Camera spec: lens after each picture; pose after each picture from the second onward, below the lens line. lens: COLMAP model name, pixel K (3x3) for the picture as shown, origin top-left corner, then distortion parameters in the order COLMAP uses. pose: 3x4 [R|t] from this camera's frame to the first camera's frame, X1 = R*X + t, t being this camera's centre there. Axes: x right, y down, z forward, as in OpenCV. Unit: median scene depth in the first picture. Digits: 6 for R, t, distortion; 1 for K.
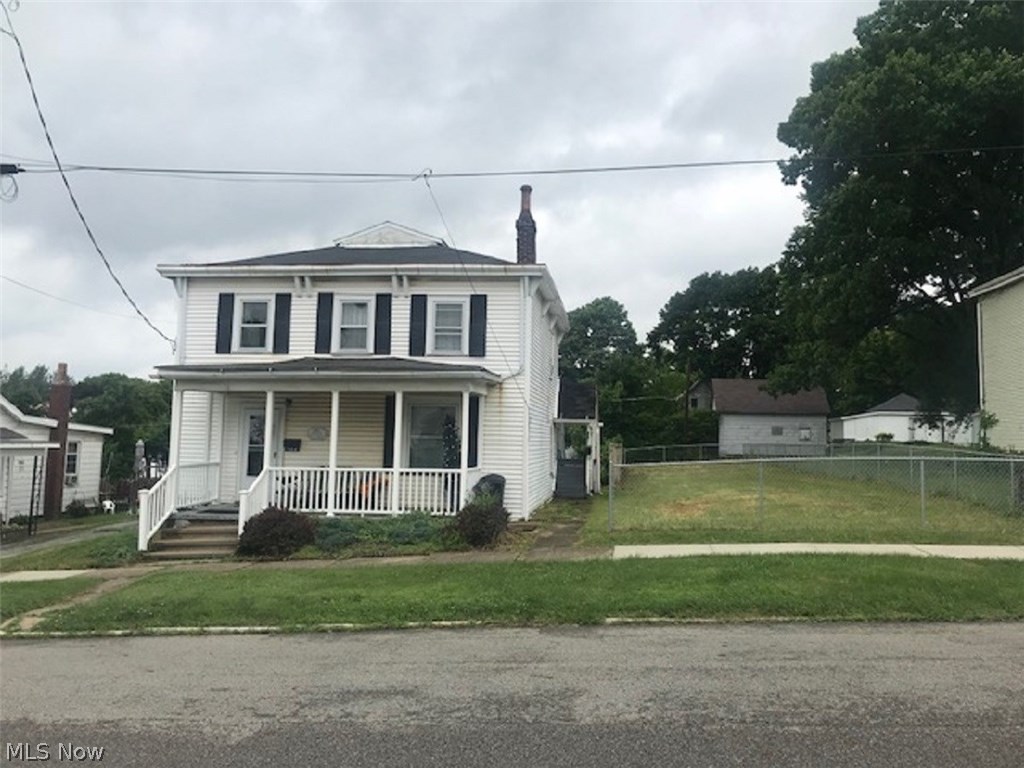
lens RADIAL K [[819.2, 0, 509.0], [0, 819.2, 365.3], [0, 0, 1]] dist [0.032931, -0.004667]
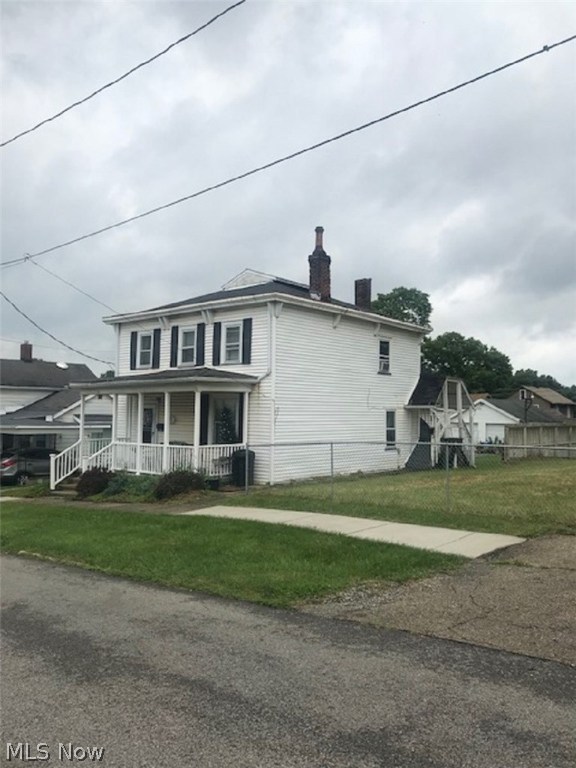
lens RADIAL K [[614.4, 0, 304.9], [0, 614.4, 390.2], [0, 0, 1]] dist [0.032931, -0.004667]
pose [[0.843643, -0.030568, -0.536033, 0.575767], [0.055881, 0.997955, 0.031039, 0.006610], [0.533988, -0.056140, 0.843626, 0.175276]]
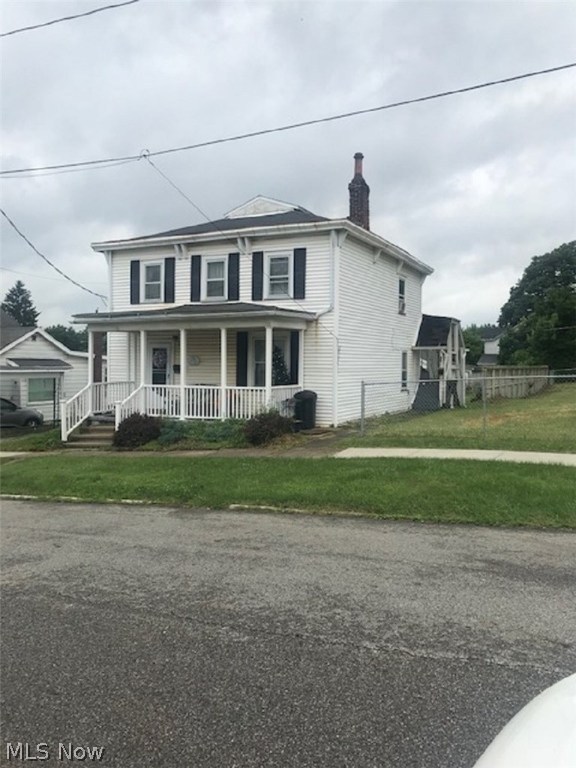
lens RADIAL K [[614.4, 0, 304.9], [0, 614.4, 390.2], [0, 0, 1]] dist [0.032931, -0.004667]
pose [[0.948945, 0.001565, -0.315438, 0.260909], [0.040176, 0.991244, 0.125782, 0.010149], [0.312873, -0.132033, 0.940573, 0.086582]]
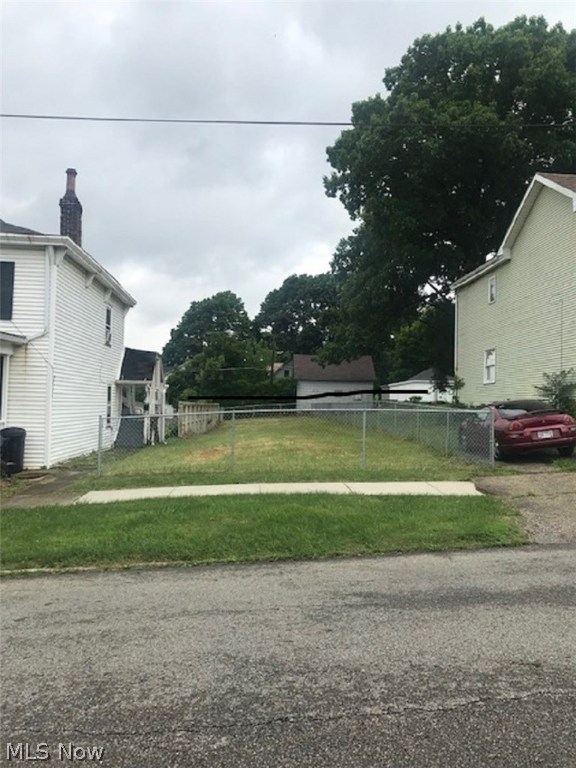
lens RADIAL K [[620.5, 0, 288.0], [0, 620.5, 384.0], [0, 0, 1]] dist [0.014008, 0.009543]
pose [[0.980220, 0.007479, 0.197770, 0.161653], [-0.019639, 0.998029, 0.059595, 0.017881], [-0.196935, -0.062300, 0.978435, 0.111486]]
